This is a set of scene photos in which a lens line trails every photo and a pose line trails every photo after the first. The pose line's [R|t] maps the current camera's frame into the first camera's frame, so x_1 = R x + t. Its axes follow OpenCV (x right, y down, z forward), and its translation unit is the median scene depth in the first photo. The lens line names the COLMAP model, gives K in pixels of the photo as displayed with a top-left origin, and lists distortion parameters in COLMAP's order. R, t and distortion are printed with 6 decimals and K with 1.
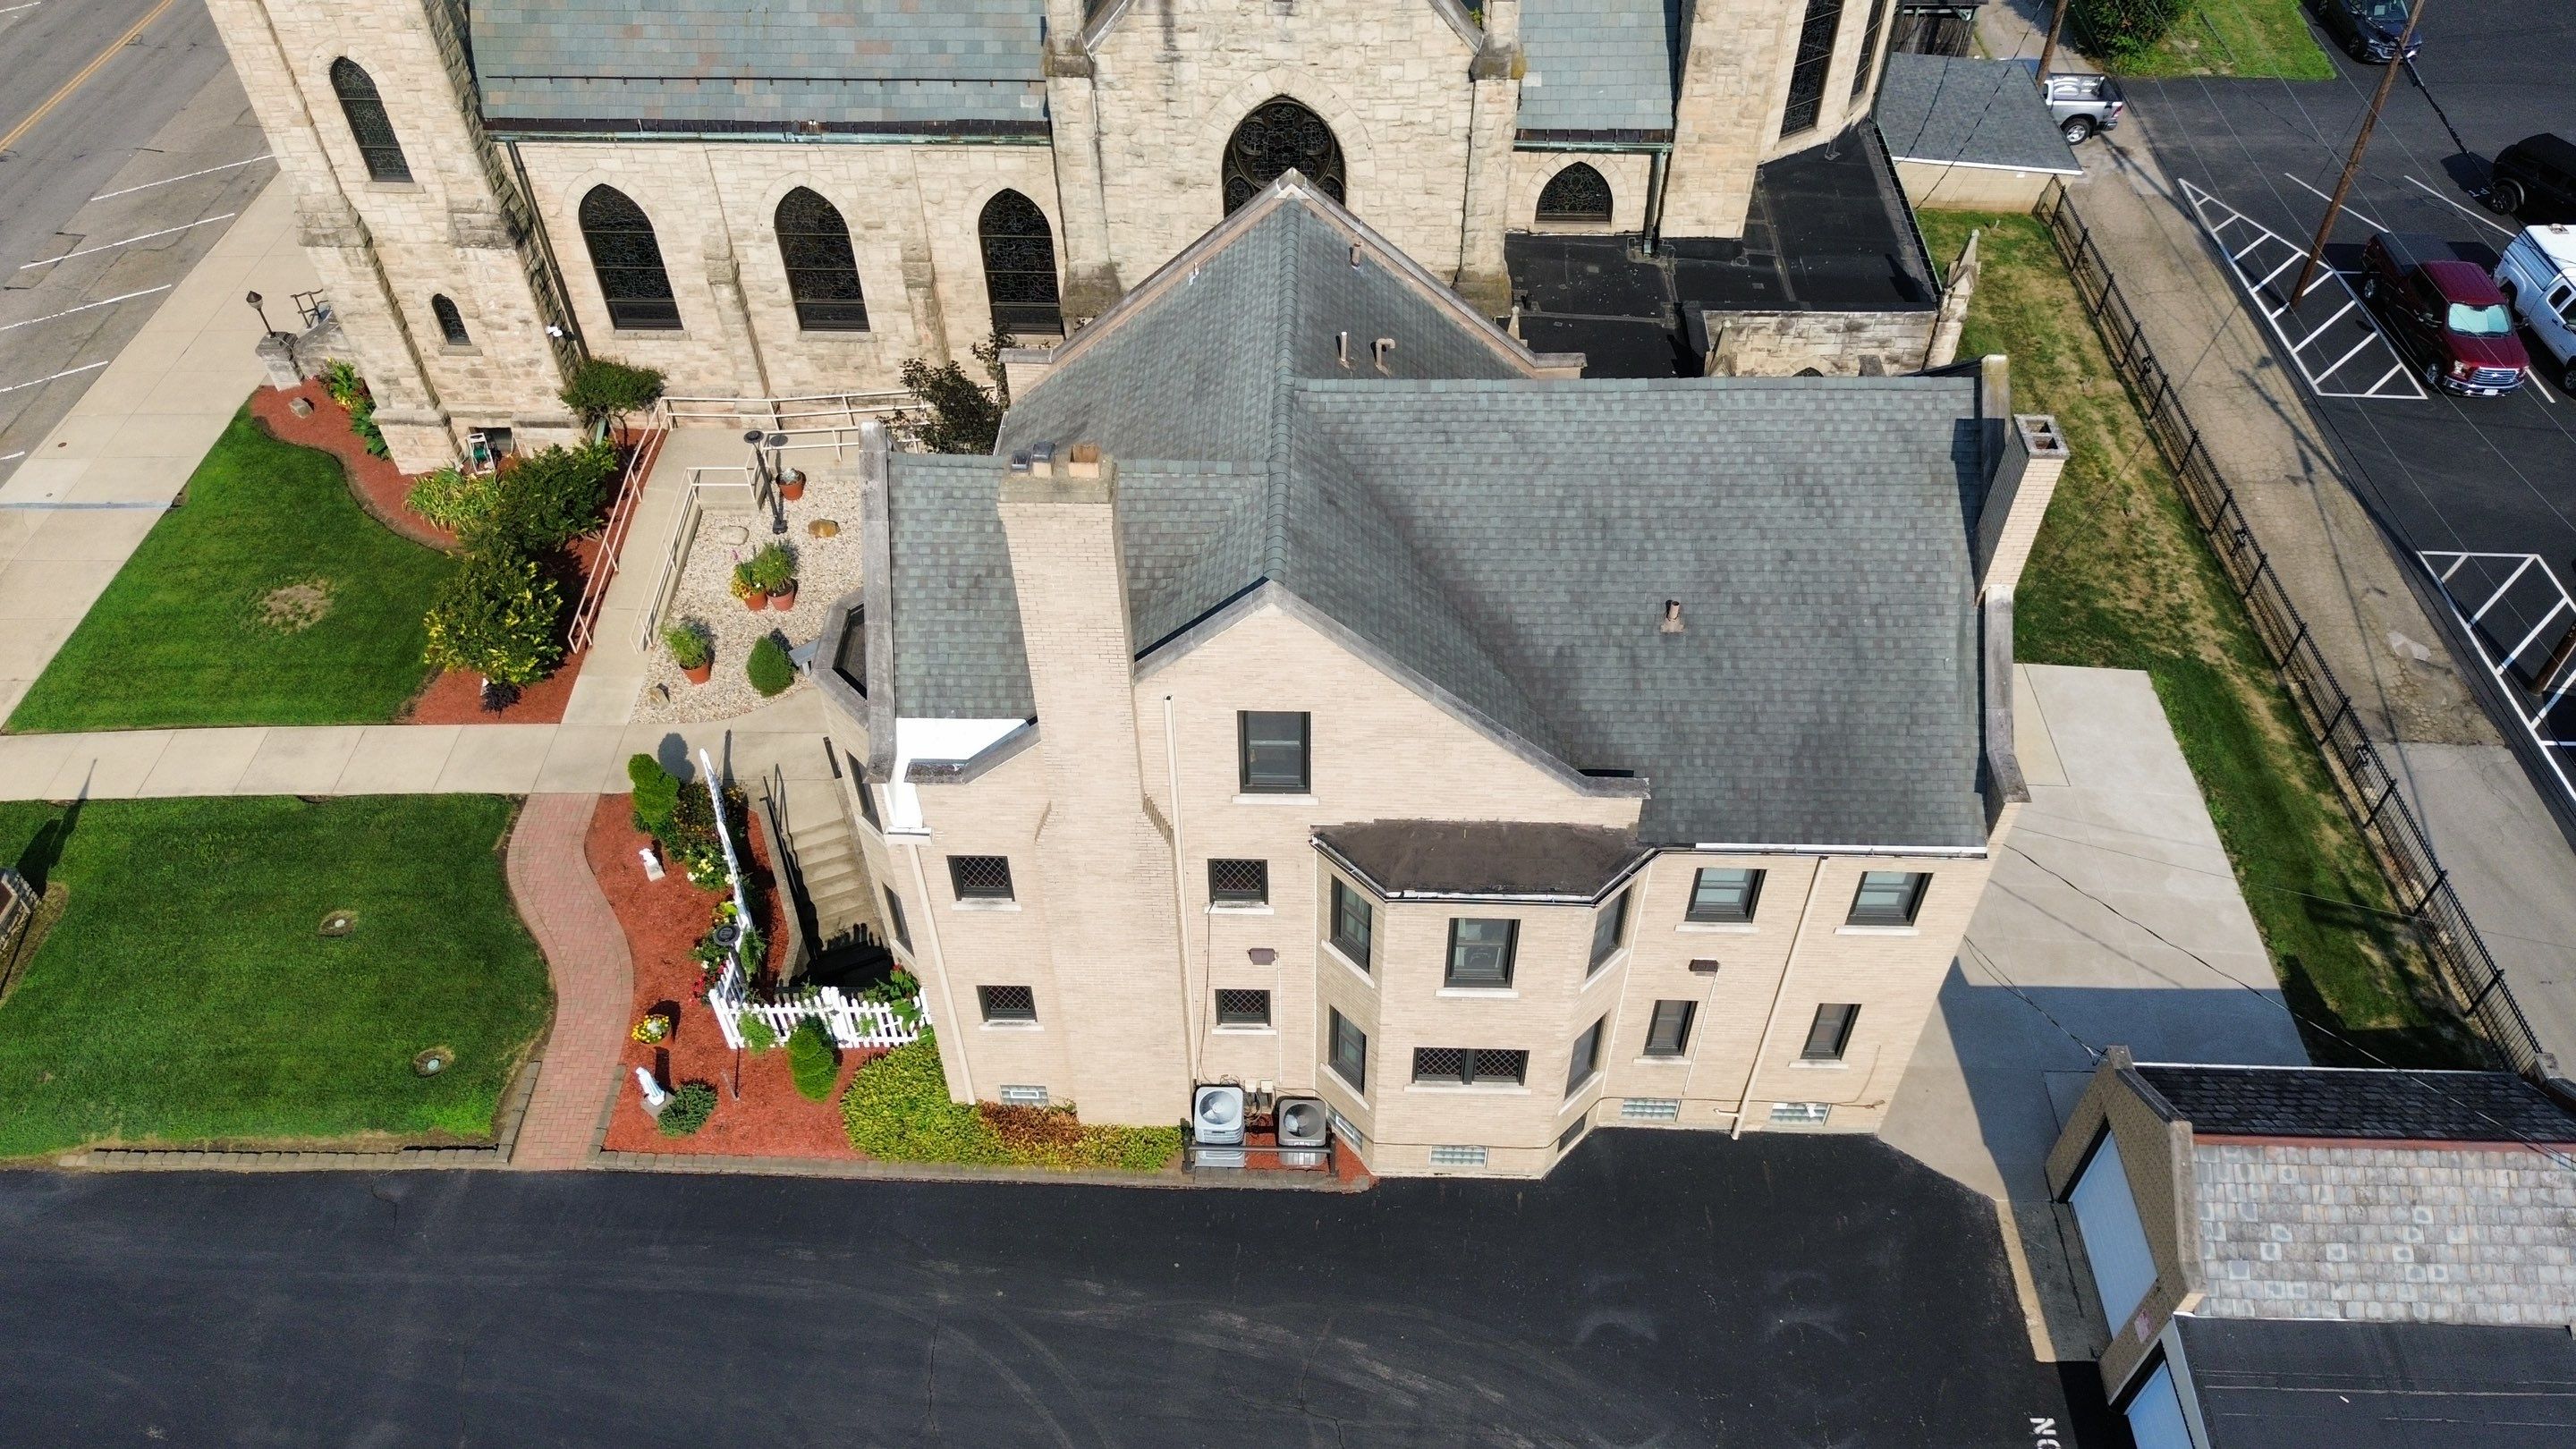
lens RADIAL K [[1823.0, 0, 1284.4], [0, 1823.0, 715.6], [0, 0, 1]] dist [0.074782, -0.093832]
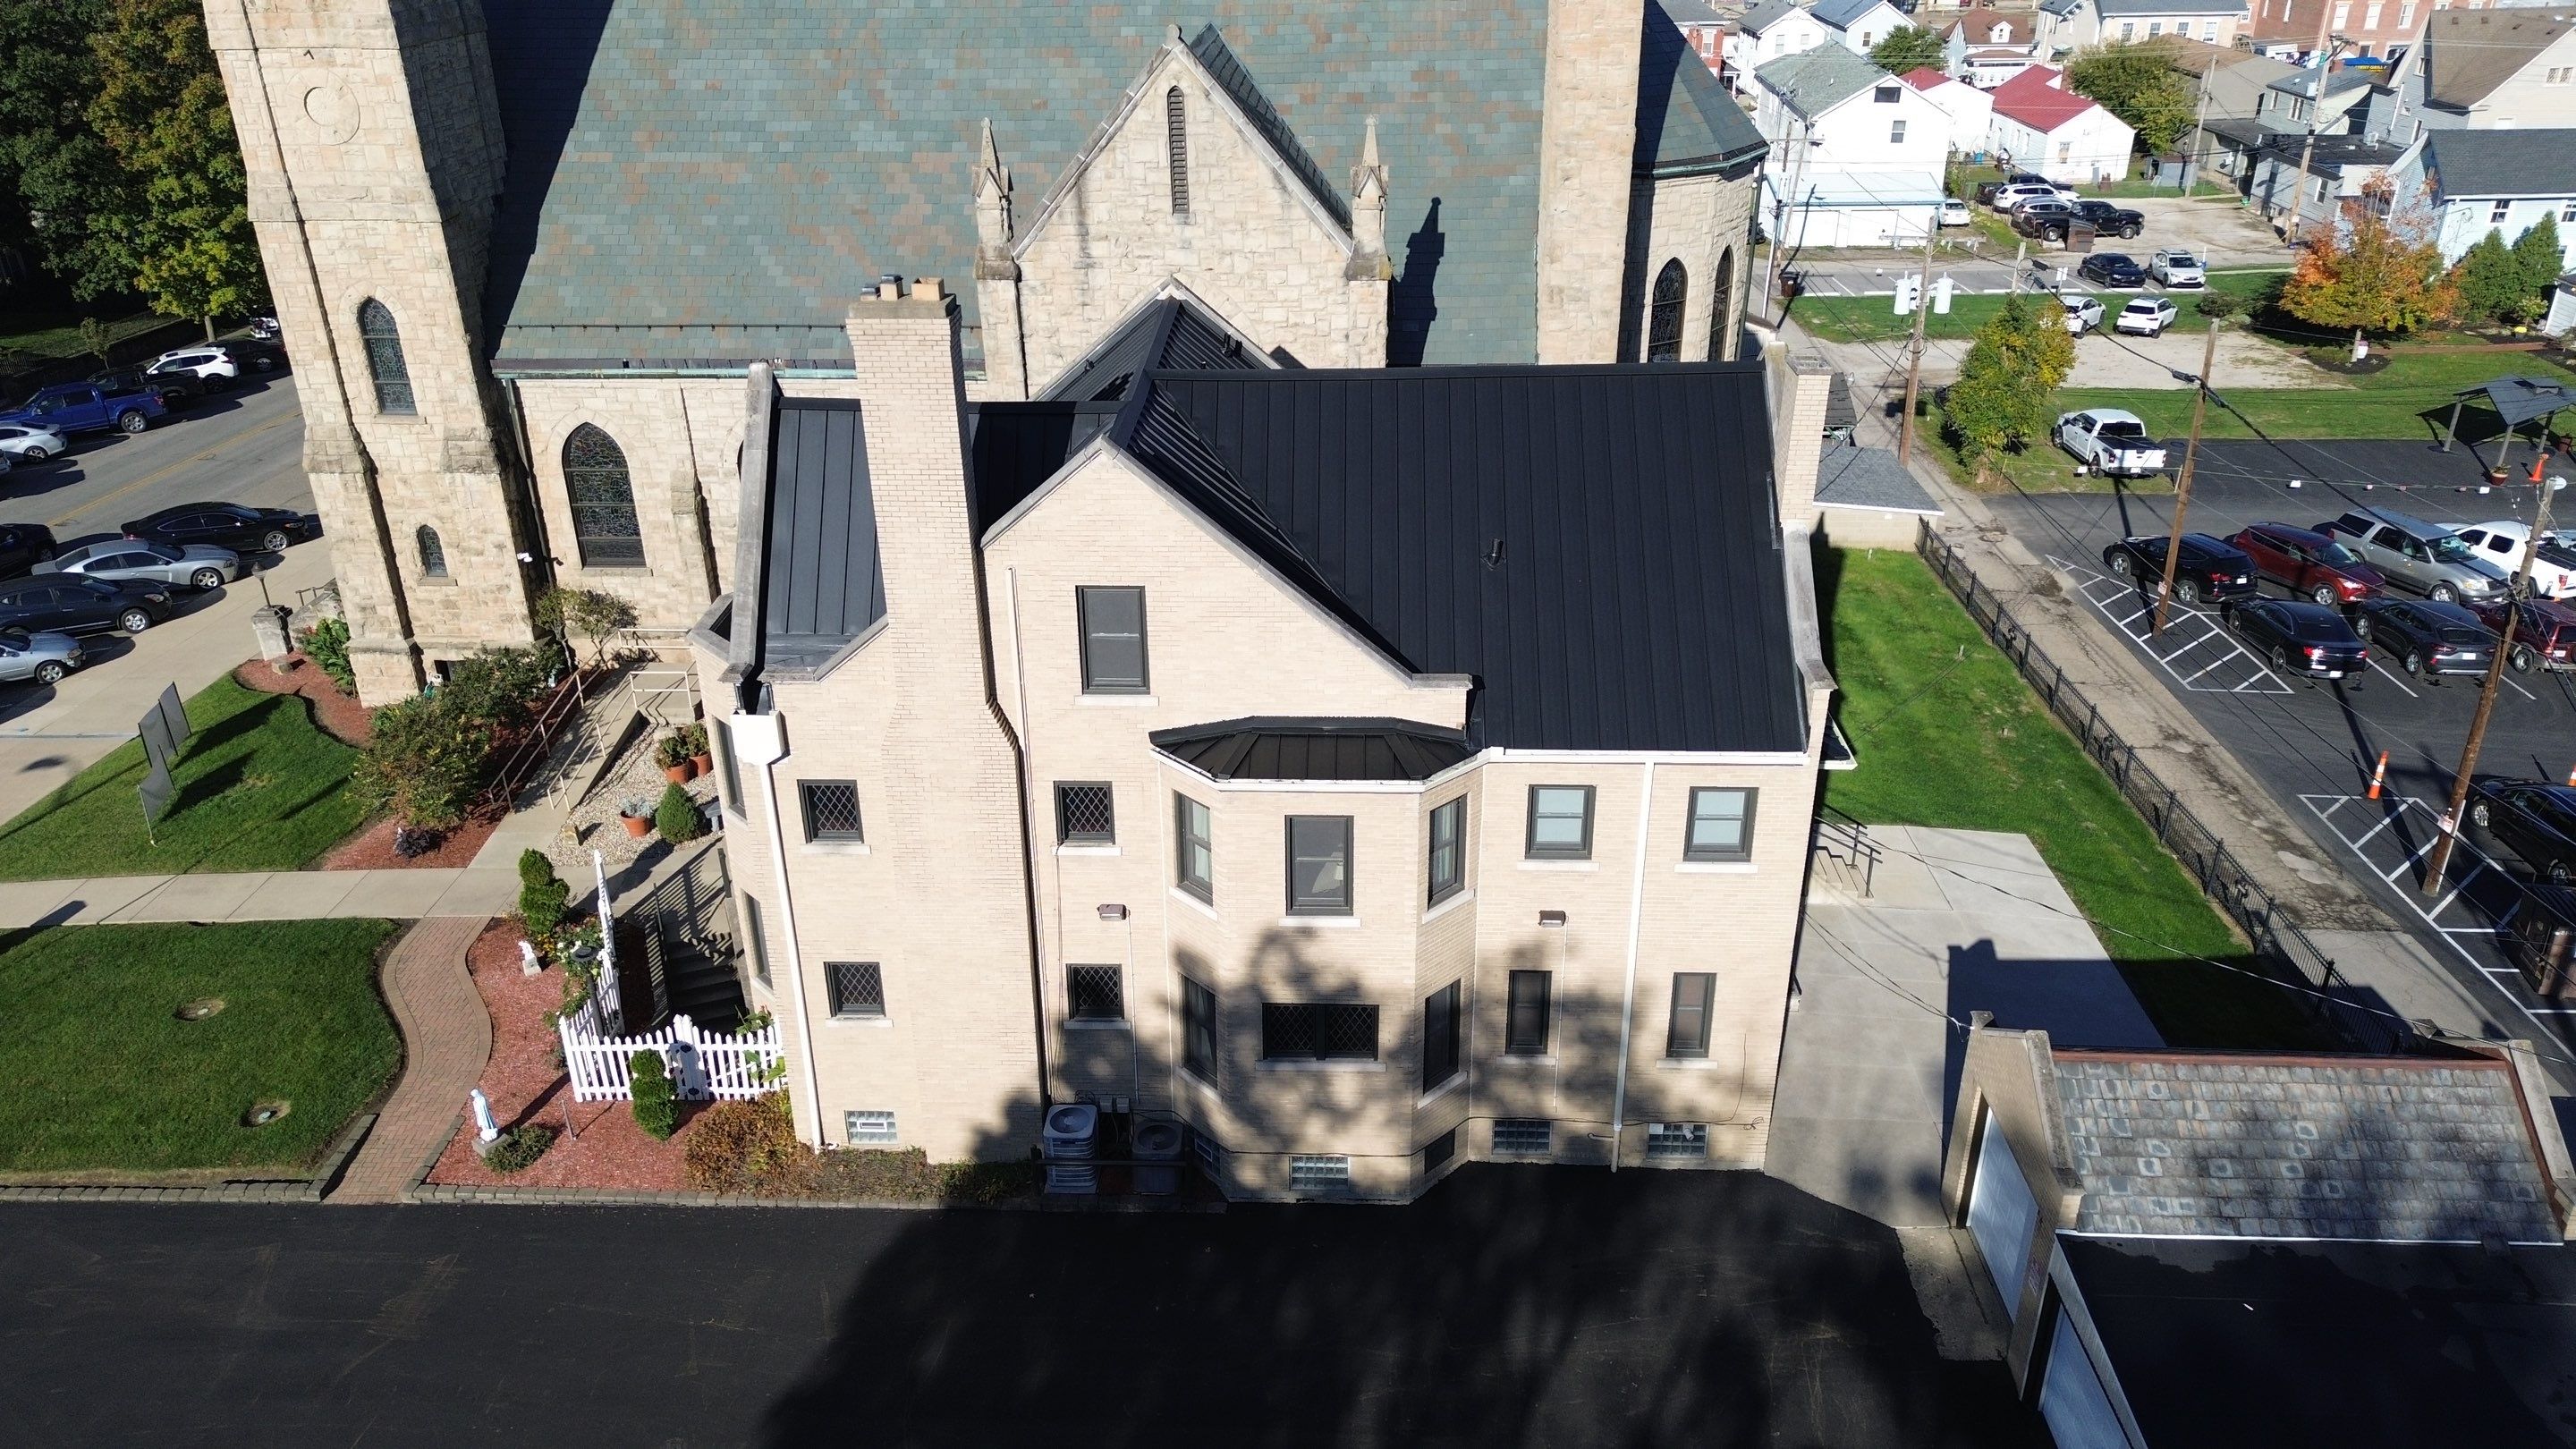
lens RADIAL K [[1808.5, 0, 1287.6], [0, 1808.5, 714.5], [0, 0, 1]] dist [0.075591, -0.085929]
pose [[0.999971, 0.003657, -0.006669, 0.092427], [-0.005748, 0.937569, -0.347751, 0.380652], [0.004981, 0.347779, 0.937563, 0.035431]]
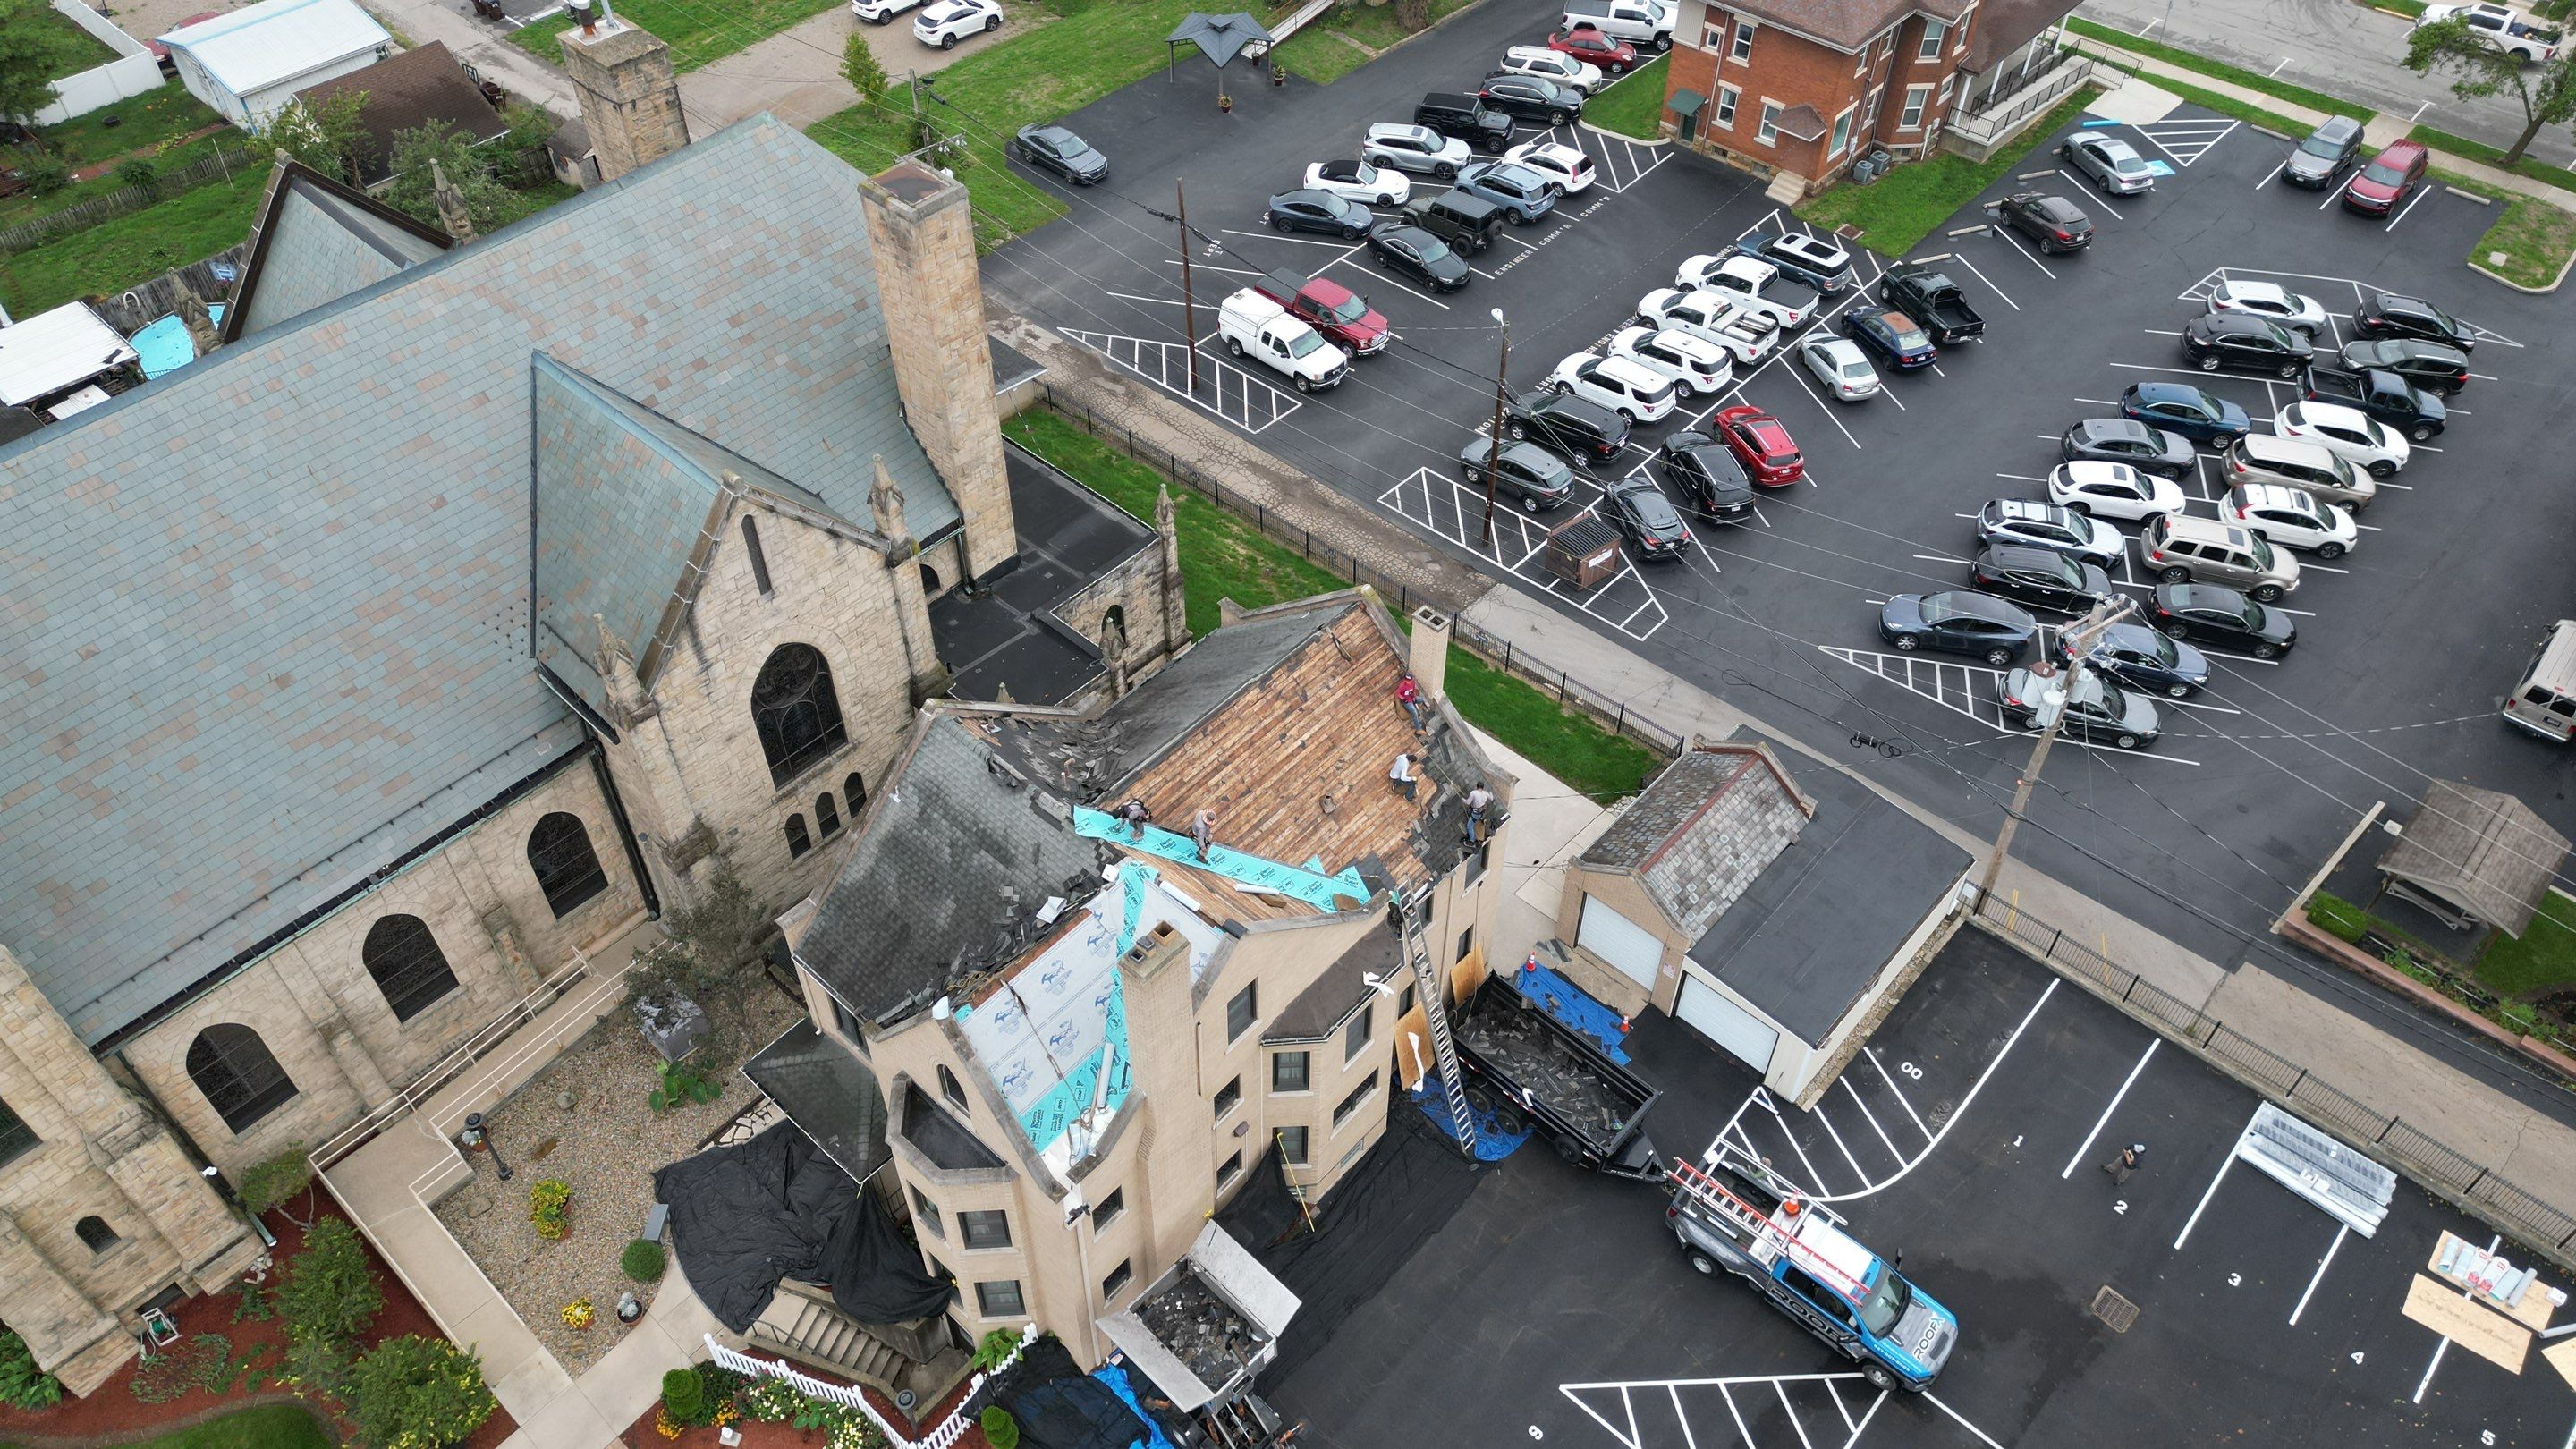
lens RADIAL K [[1808.5, 0, 1287.6], [0, 1808.5, 714.5], [0, 0, 1]] dist [0.075591, -0.085929]
pose [[0.648101, -0.537481, 0.539518, -0.643173], [0.540190, 0.823820, 0.171800, -0.412440], [-0.536805, 0.180099, 0.824260, -0.368563]]
